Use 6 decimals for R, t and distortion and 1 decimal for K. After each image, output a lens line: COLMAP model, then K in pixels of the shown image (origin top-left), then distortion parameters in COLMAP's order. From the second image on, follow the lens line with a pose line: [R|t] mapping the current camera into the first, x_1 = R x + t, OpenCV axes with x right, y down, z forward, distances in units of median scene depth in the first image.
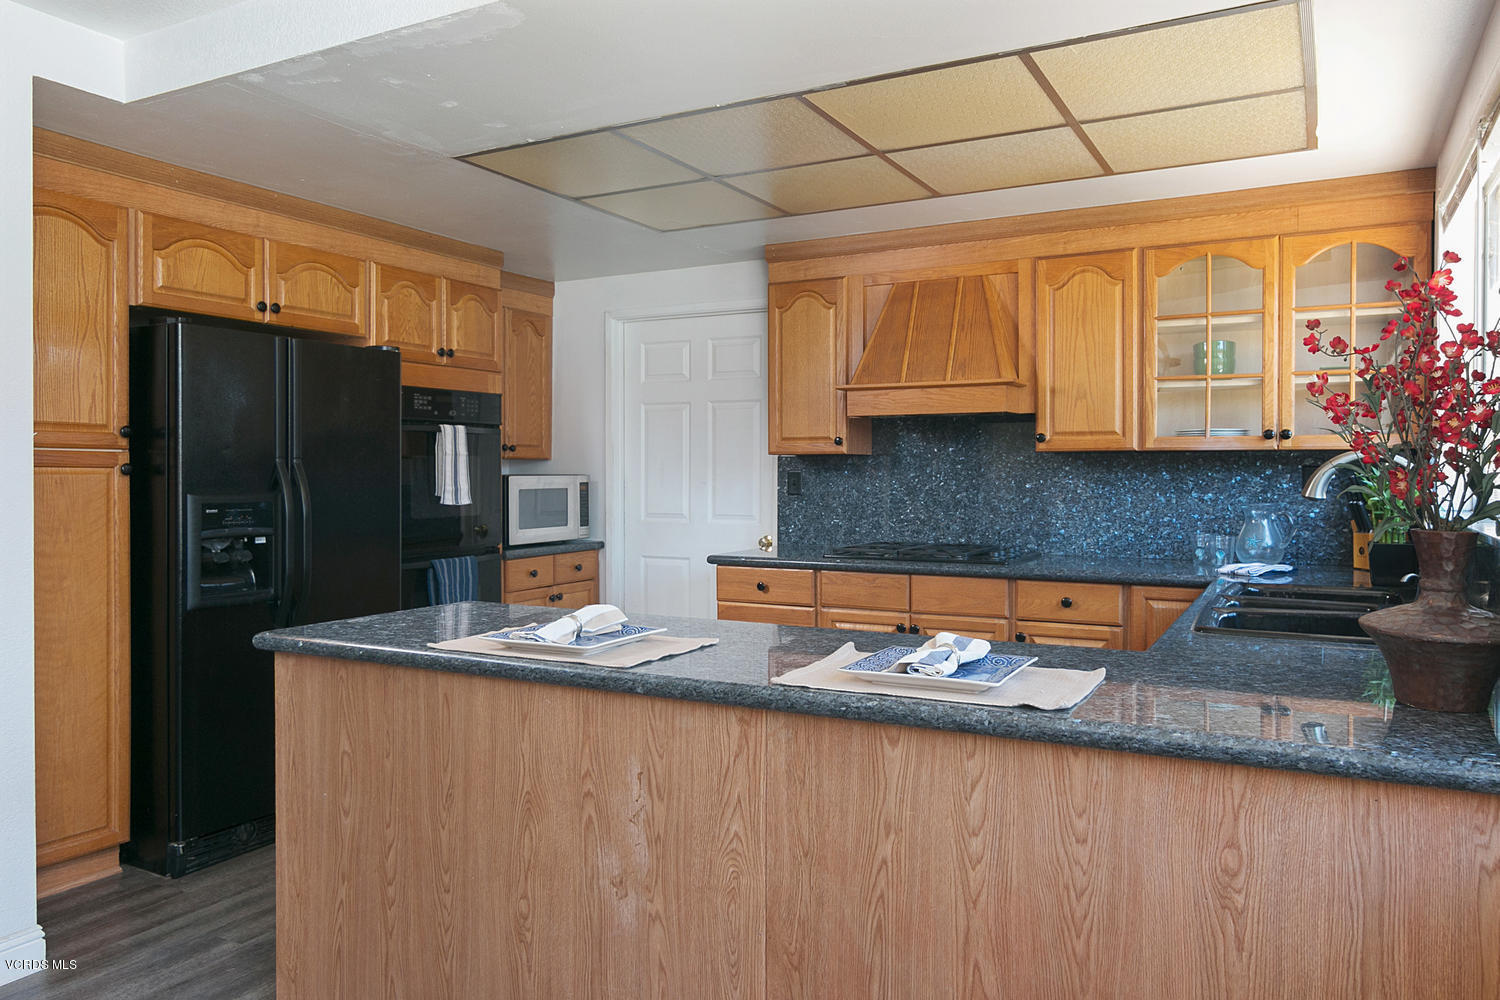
lens RADIAL K [[1084.1, 0, 750.4], [0, 1084.1, 486.2], [0, 0, 1]] dist [-0.008182, -0.000765]
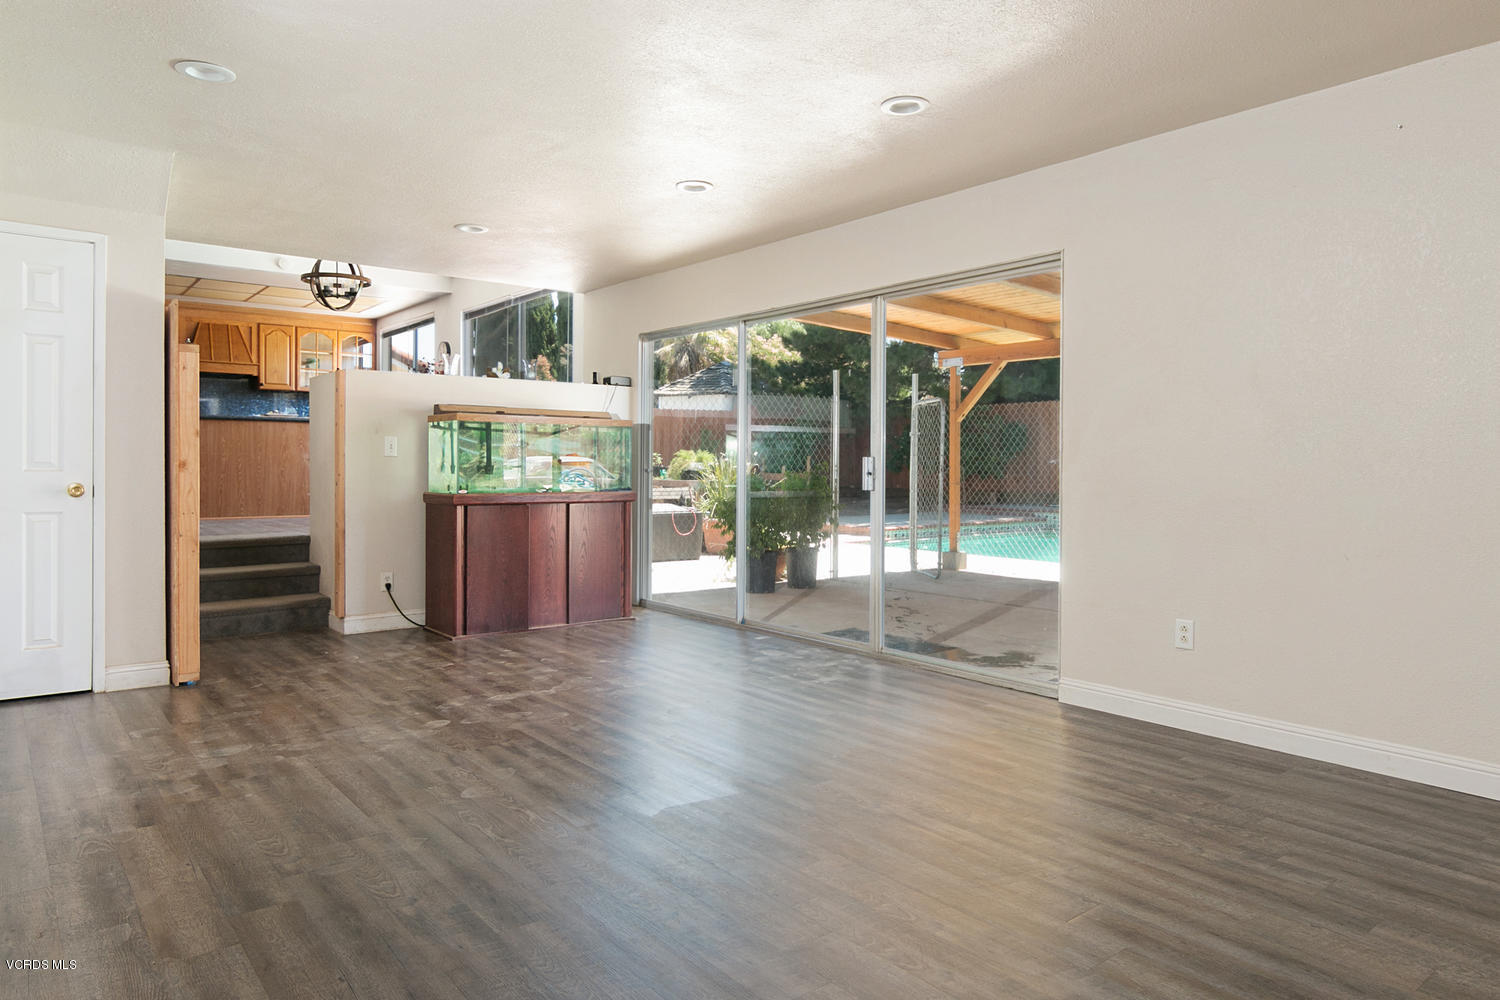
lens RADIAL K [[990.2, 0, 794.9], [0, 990.2, 486.5], [0, 0, 1]] dist [-0.000649, -0.000865]
pose [[0.382890, -0.014141, 0.923686, -3.223423], [0.002553, 0.999895, 0.014250, 0.383428], [-0.923791, -0.003098, 0.382886, -2.653465]]
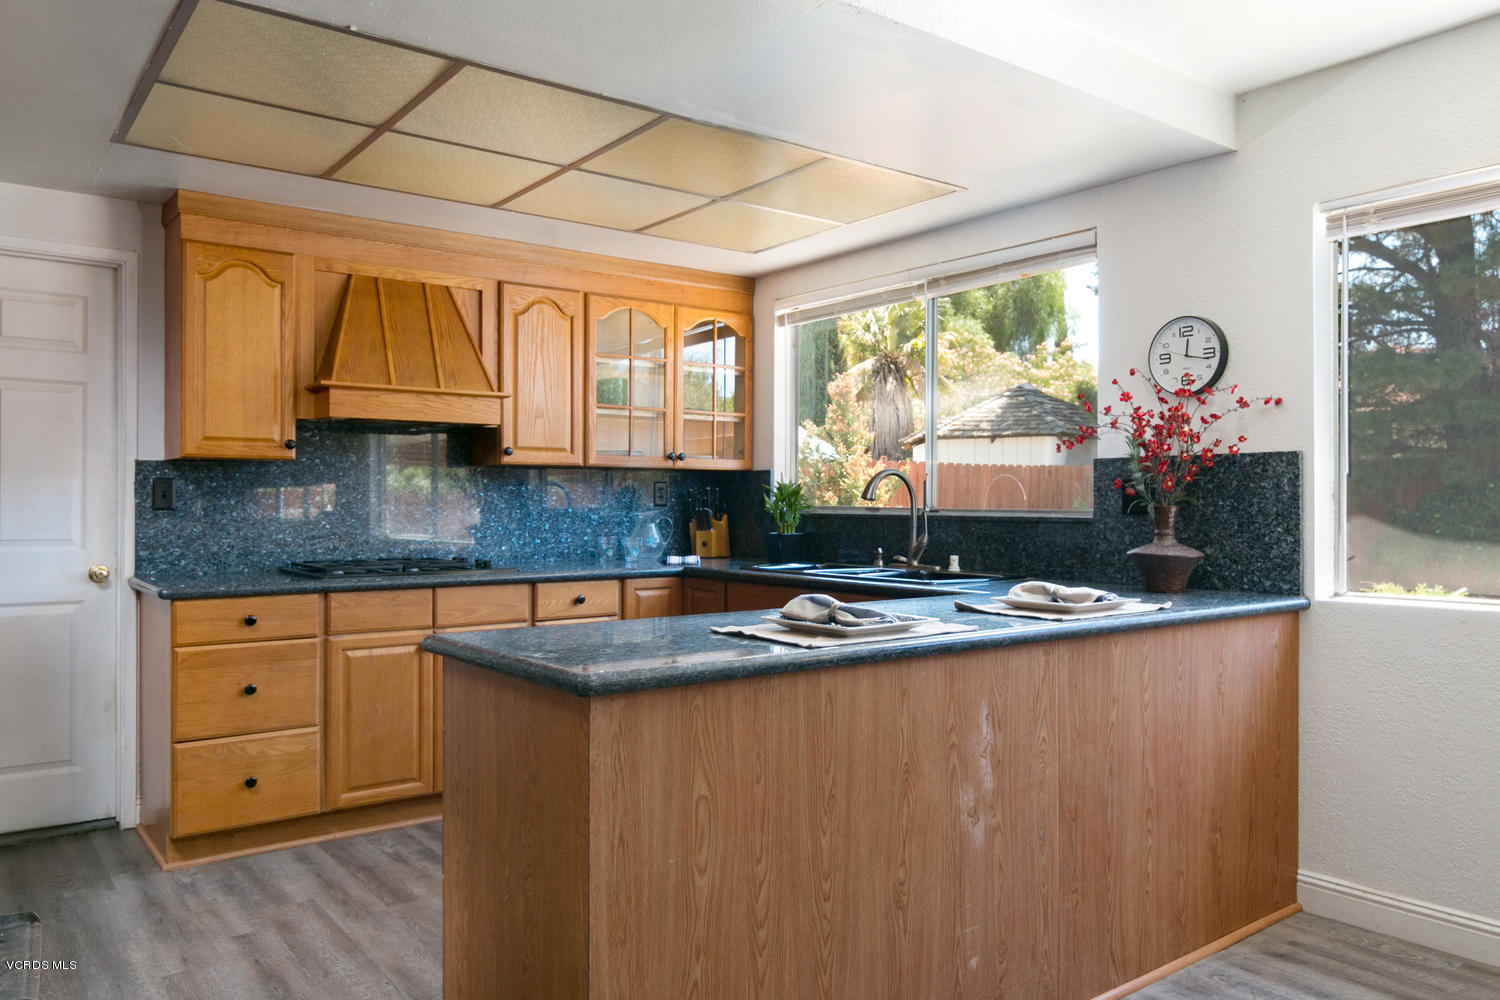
lens RADIAL K [[1084.1, 0, 793.3], [0, 1084.1, 495.3], [0, 0, 1]] dist [-0.008182, -0.000765]
pose [[0.394123, 0.006510, 0.919035, -1.148042], [0.011283, 0.999865, -0.011921, 0.027665], [-0.918988, 0.015068, 0.393997, 0.630318]]
